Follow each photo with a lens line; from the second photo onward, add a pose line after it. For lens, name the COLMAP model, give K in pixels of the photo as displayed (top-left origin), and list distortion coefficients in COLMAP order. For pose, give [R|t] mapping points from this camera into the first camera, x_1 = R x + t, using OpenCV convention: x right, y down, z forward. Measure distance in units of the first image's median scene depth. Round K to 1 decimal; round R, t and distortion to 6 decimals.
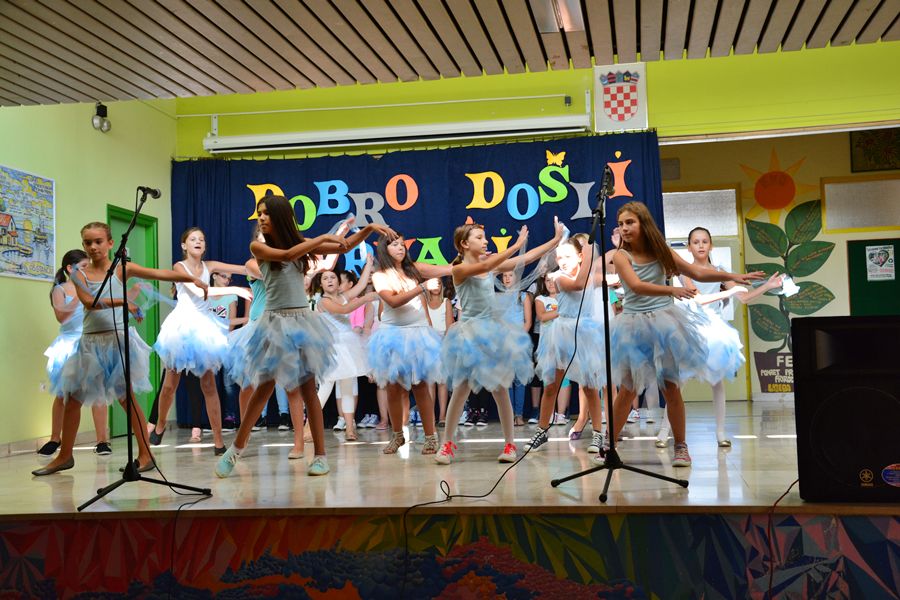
lens RADIAL K [[1040.4, 0, 452.4], [0, 1040.4, 294.5], [0, 0, 1]] dist [0.085951, 0.000000]
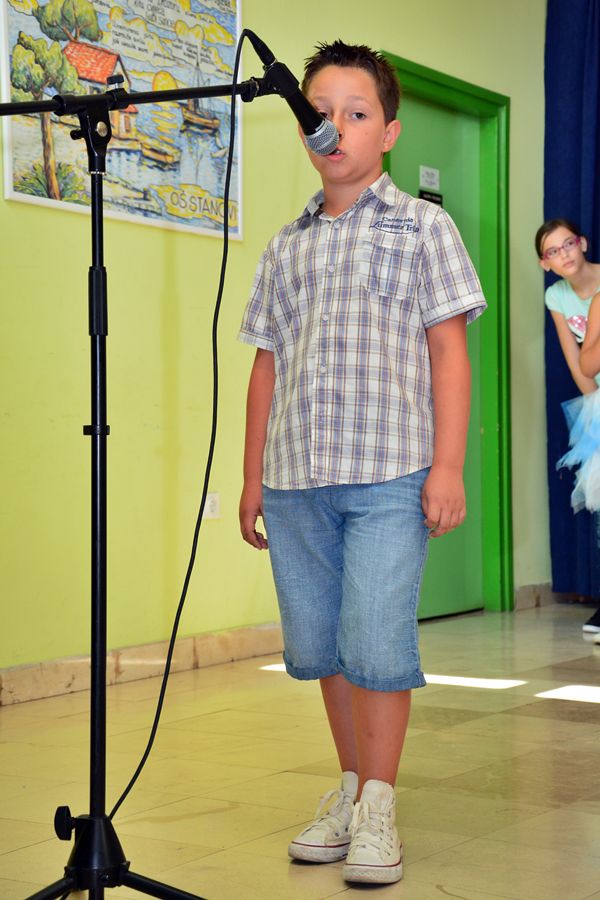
lens RADIAL K [[1782.6, 0, 299.7], [0, 1782.6, 450.5], [0, 0, 1]] dist [0.205235, 0.000000]
pose [[0.916451, 0.026666, -0.399257, -0.094514], [0.000533, 0.997695, 0.067859, 0.021625], [0.400147, -0.062403, 0.914324, 0.414880]]
